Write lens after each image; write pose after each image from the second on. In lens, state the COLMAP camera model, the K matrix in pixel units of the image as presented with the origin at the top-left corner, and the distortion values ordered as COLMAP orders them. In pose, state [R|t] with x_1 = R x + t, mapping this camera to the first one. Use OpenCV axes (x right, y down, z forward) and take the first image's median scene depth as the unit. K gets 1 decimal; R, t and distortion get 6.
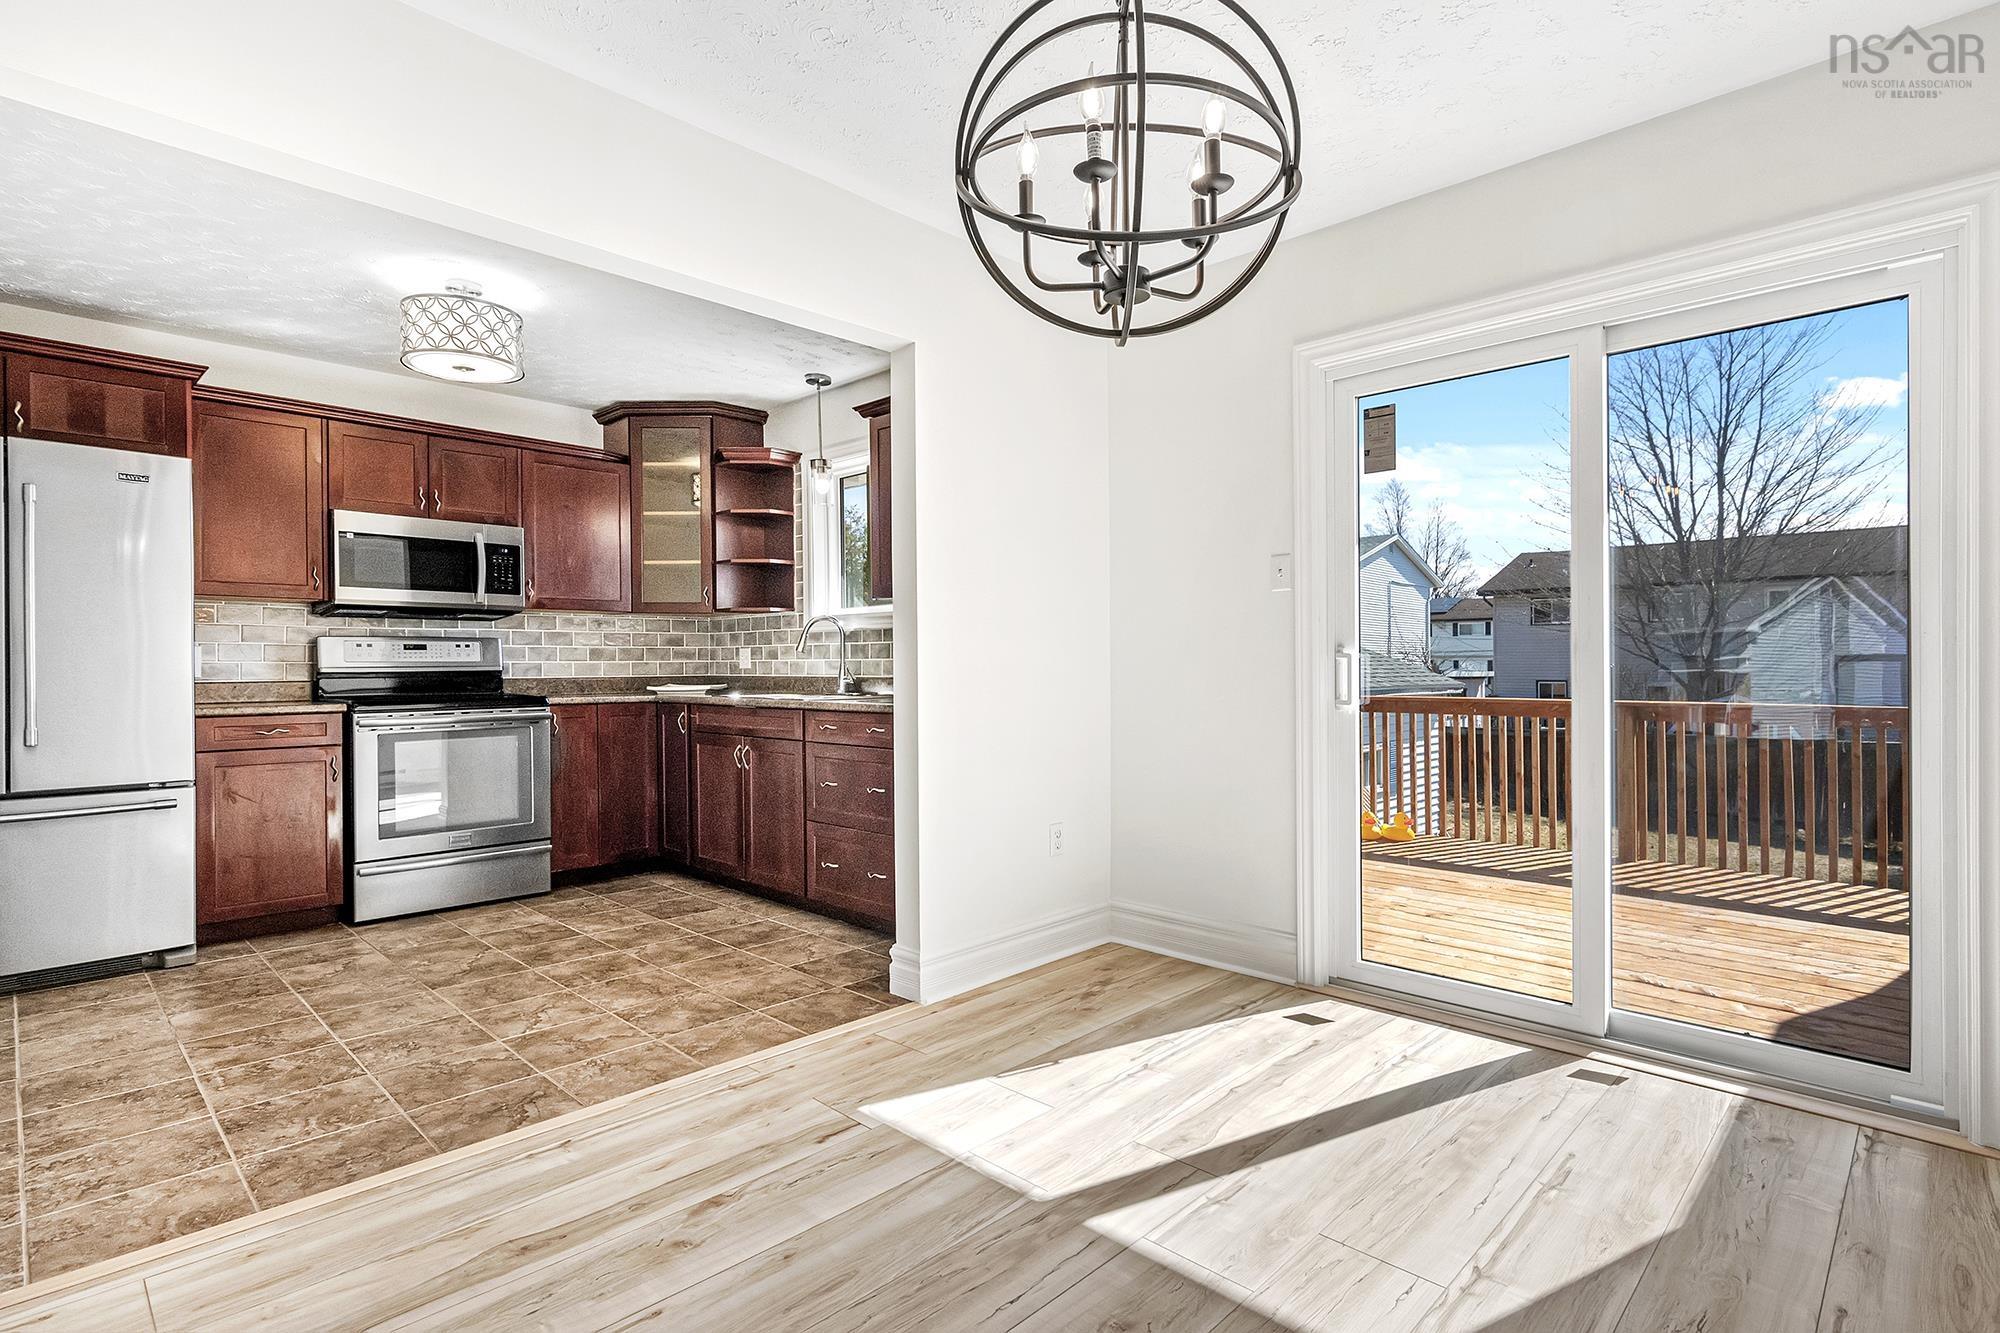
lens RADIAL K [[968.4, 0, 1010.4], [0, 968.4, 666.7], [0, 0, 1]] dist [0.000226, 0.000826]
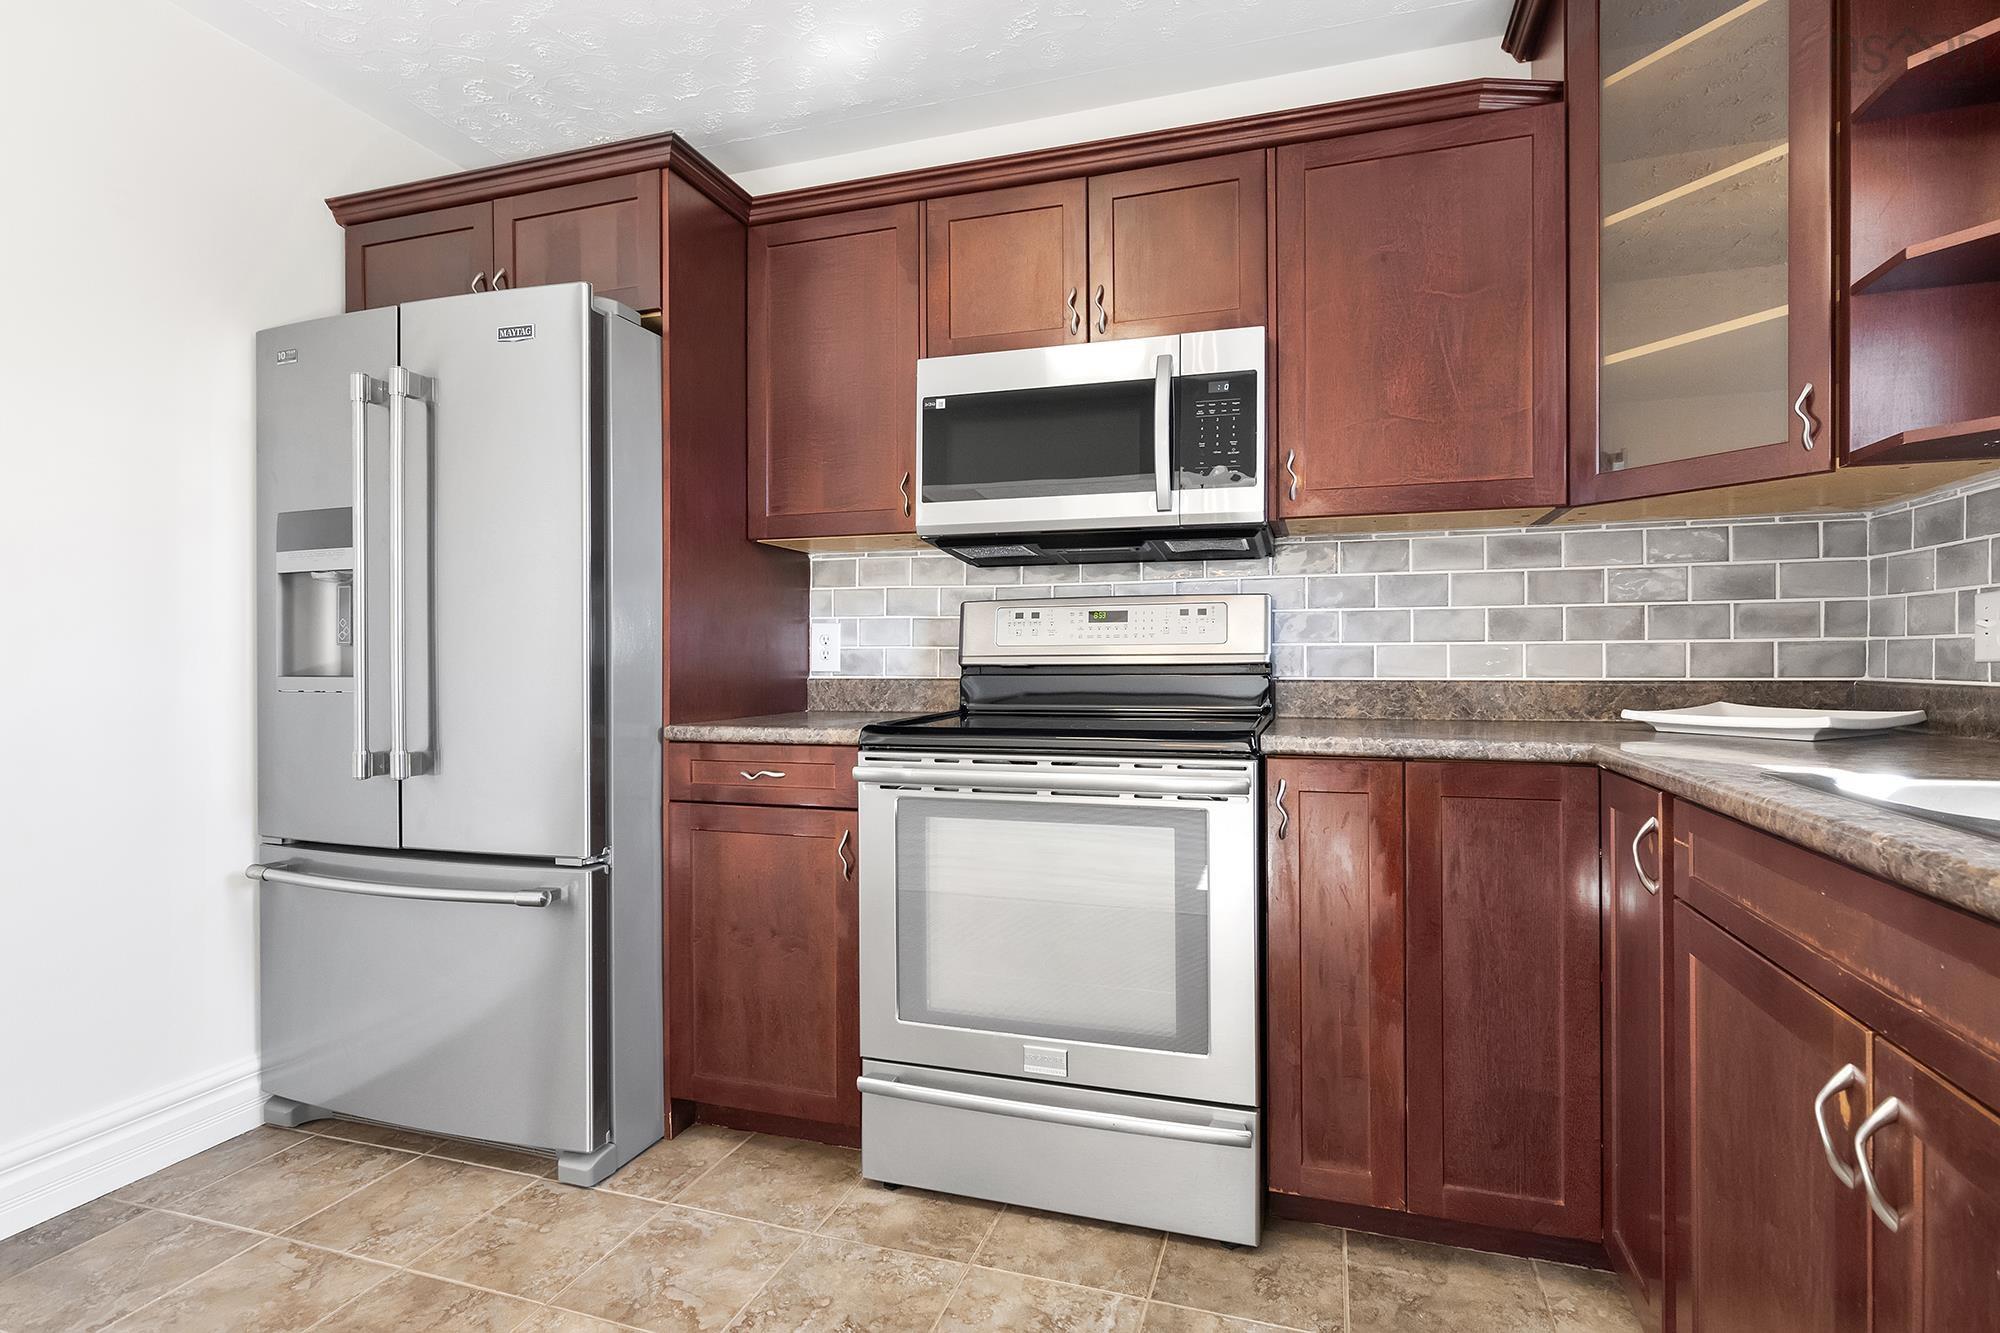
lens RADIAL K [[975.3, 0, 1030.9], [0, 975.3, 659.4], [0, 0, 1]] dist [0.001012, 0.000444]
pose [[0.447816, 0.006187, -0.894104, -0.185709], [-0.000494, 0.999978, 0.006672, -0.000902], [0.894125, -0.002546, 0.447809, 0.794790]]
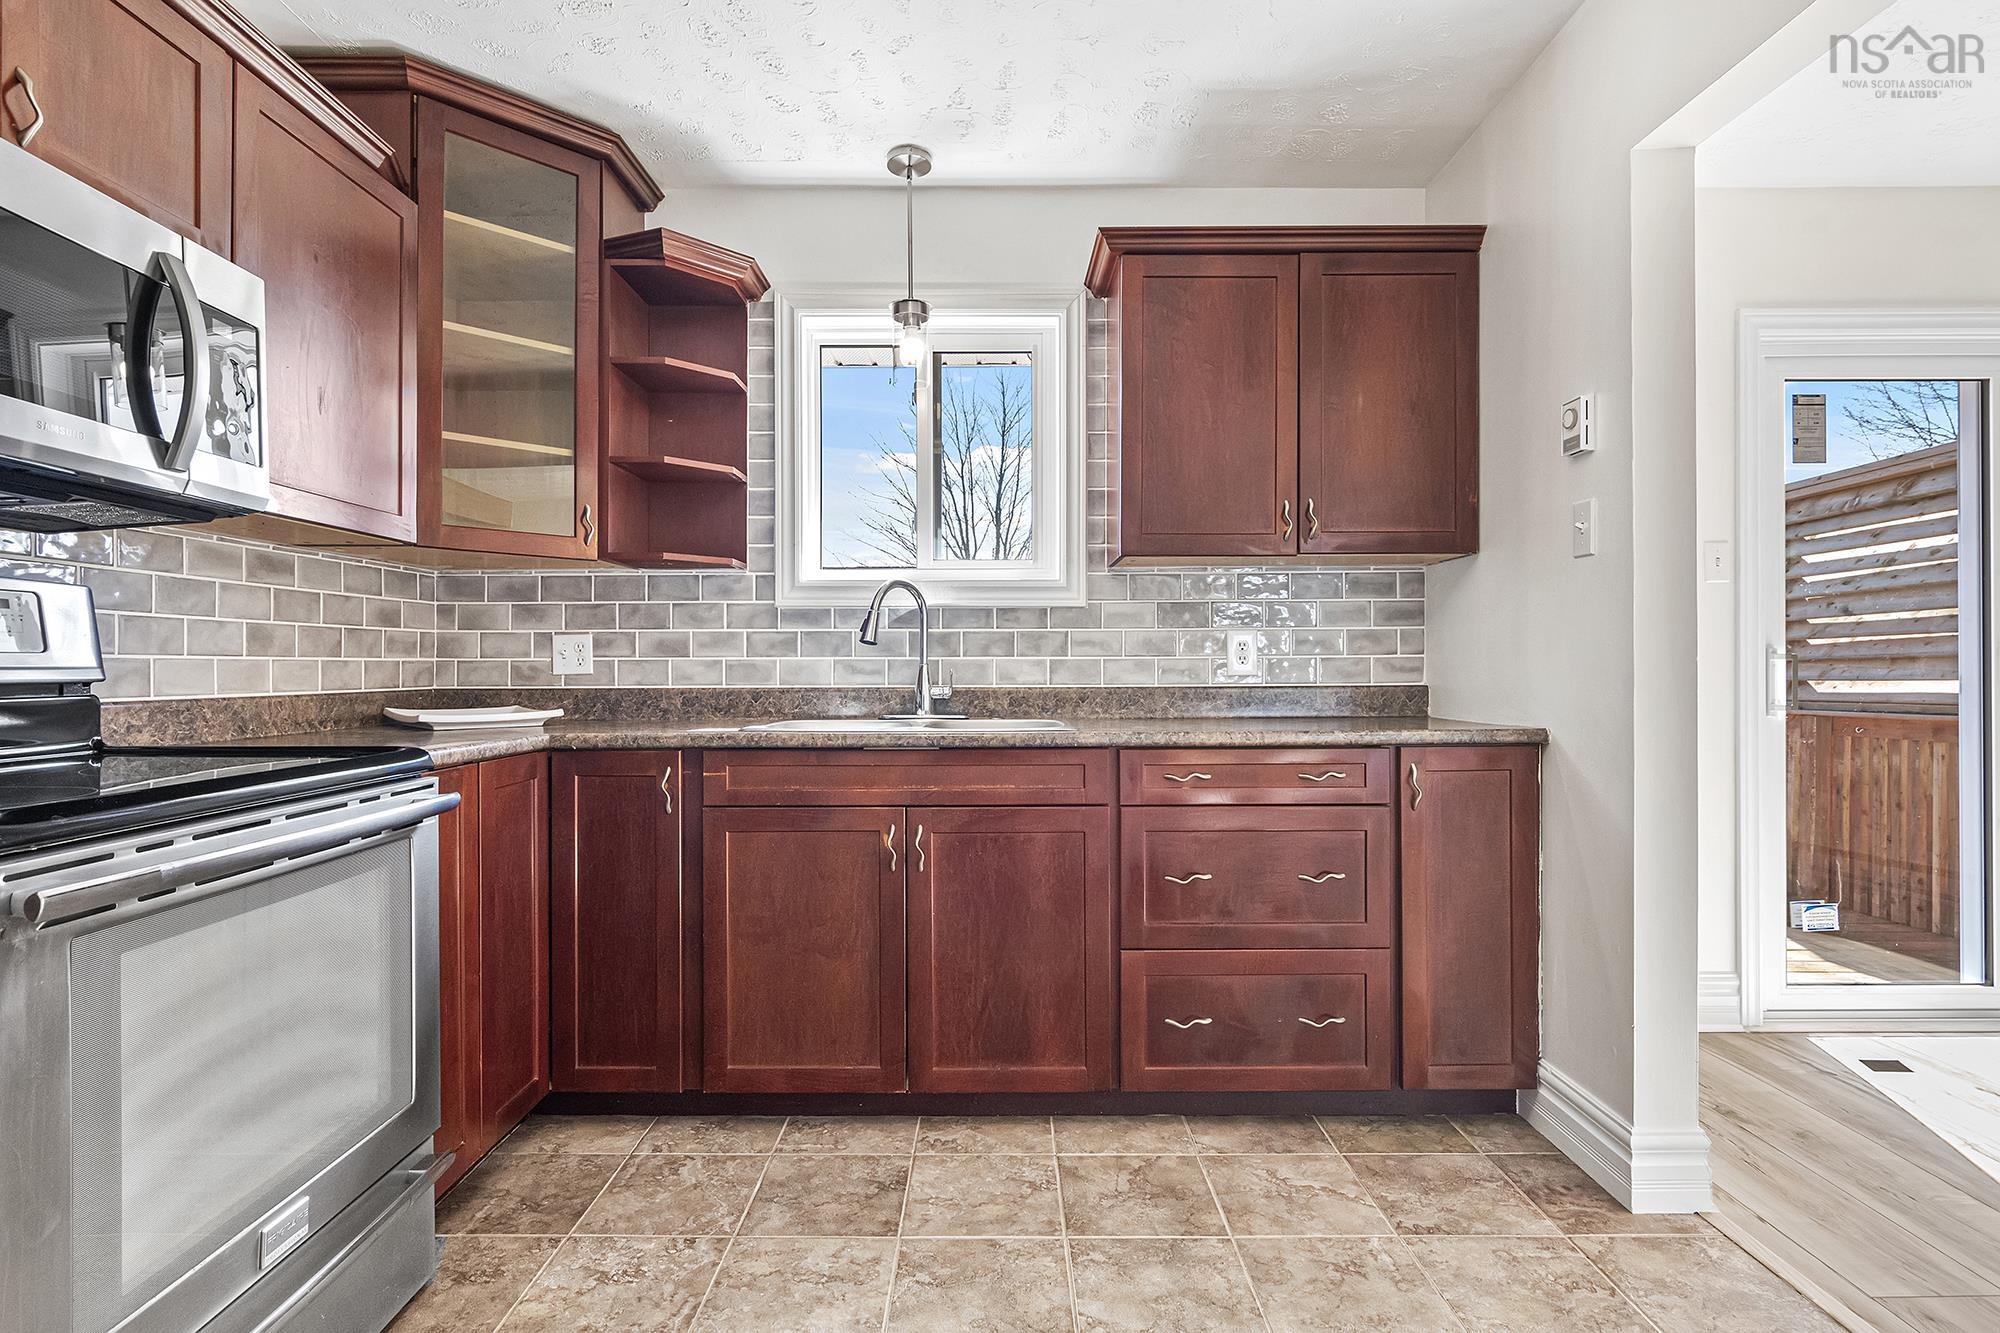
lens RADIAL K [[992.9, 0, 988.1], [0, 992.9, 652.0], [0, 0, 1]] dist [-0.002164, 0.002475]
pose [[0.723857, 0.013517, 0.689817, -0.619932], [0.001827, 0.999767, -0.021508, 0.002442], [-0.689947, 0.016830, 0.723664, 0.609261]]
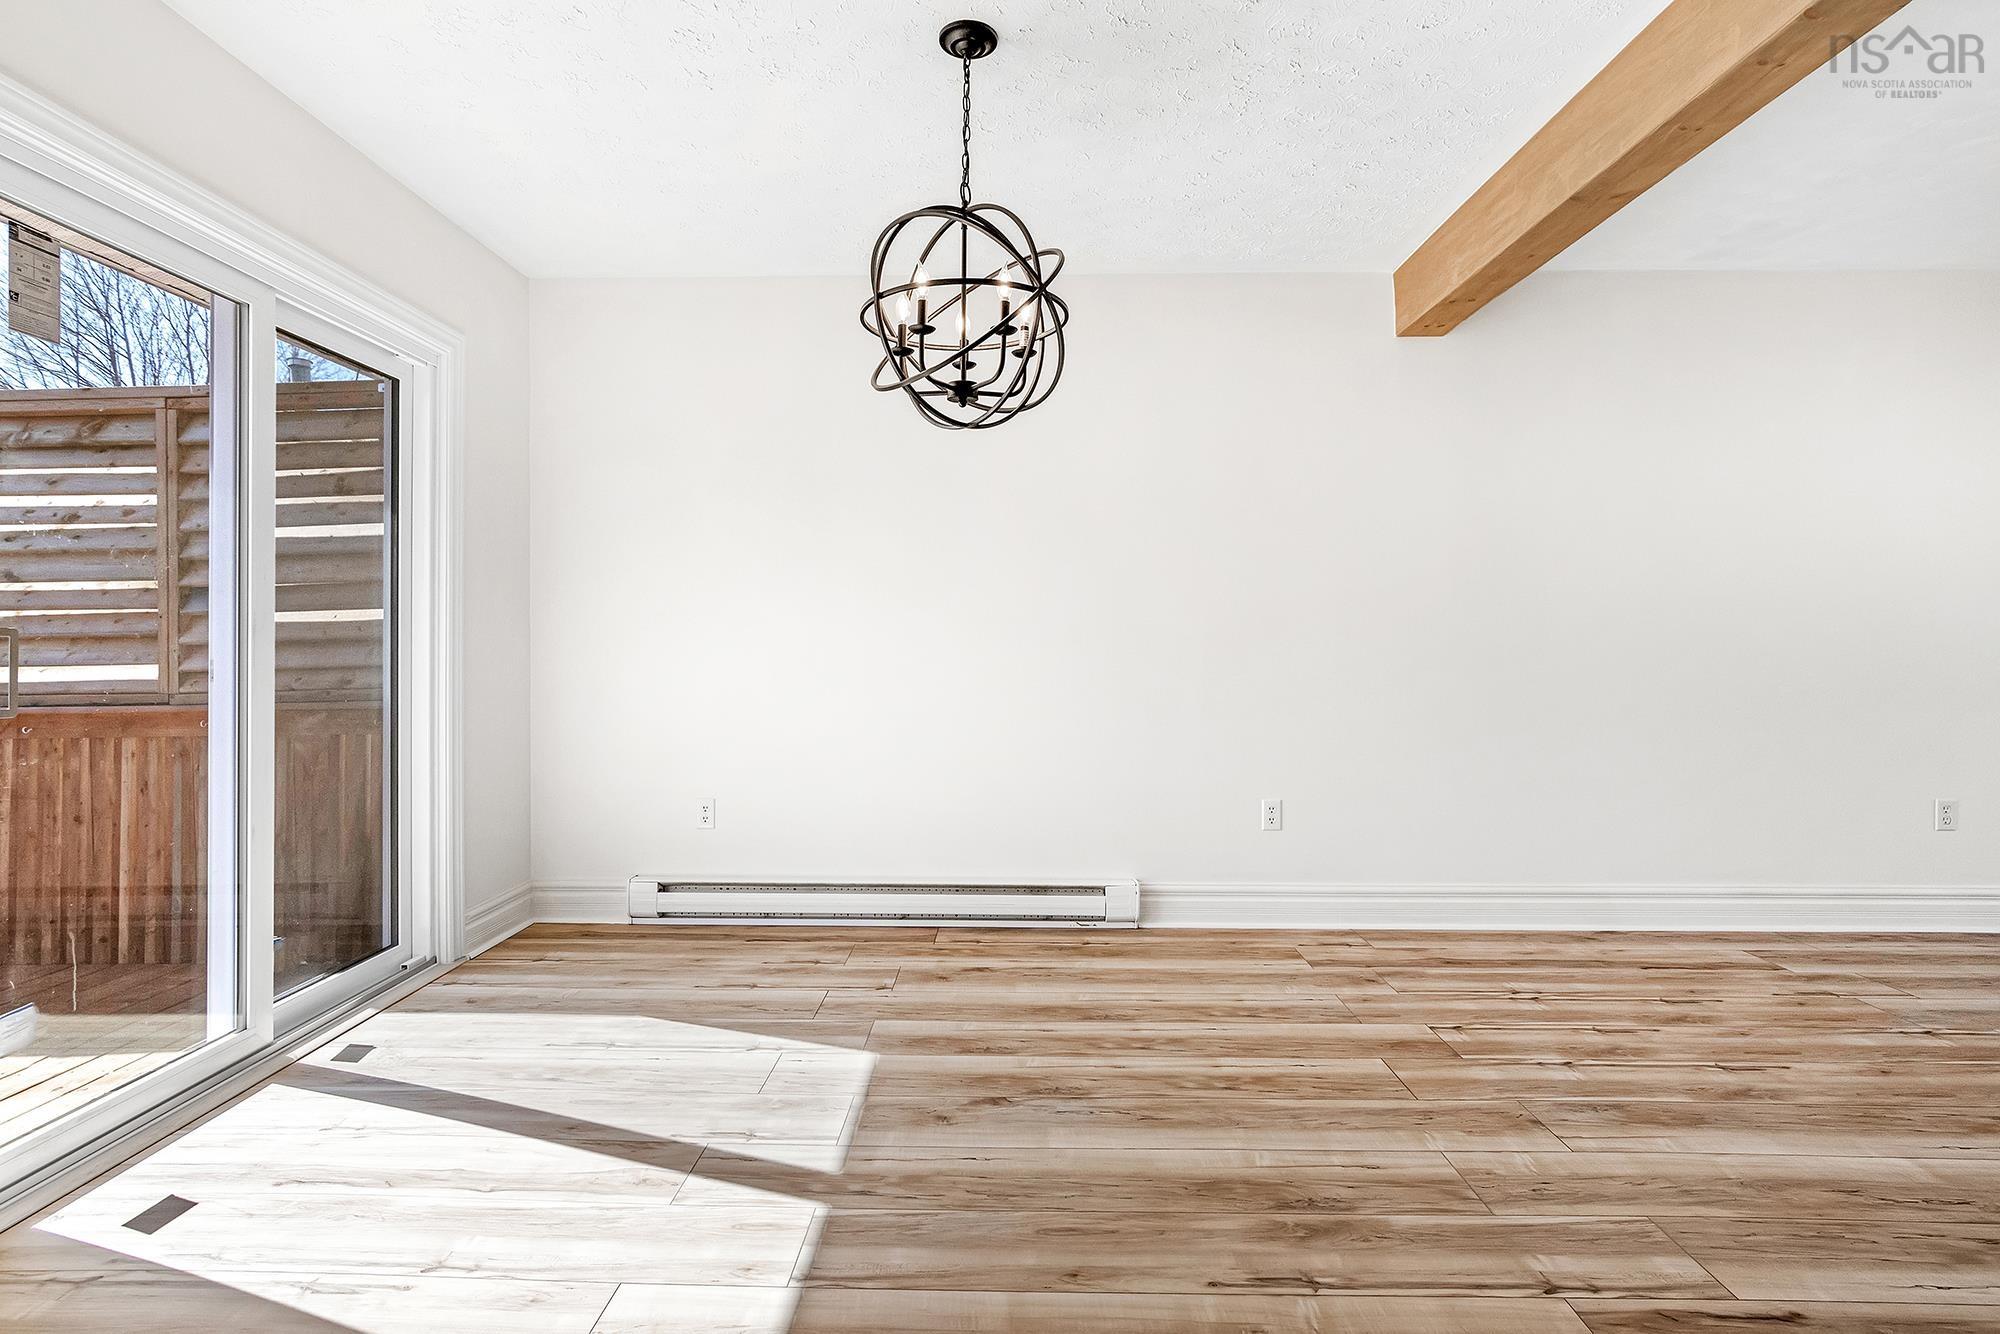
lens RADIAL K [[992.9, 0, 988.1], [0, 992.9, 652.5], [0, 0, 1]] dist [-0.002164, 0.002475]
pose [[-0.667590, 0.001177, 0.744529, -0.357757], [0.005847, 0.999976, 0.003662, 0.001929], [-0.744506, 0.006798, -0.667581, 0.692547]]
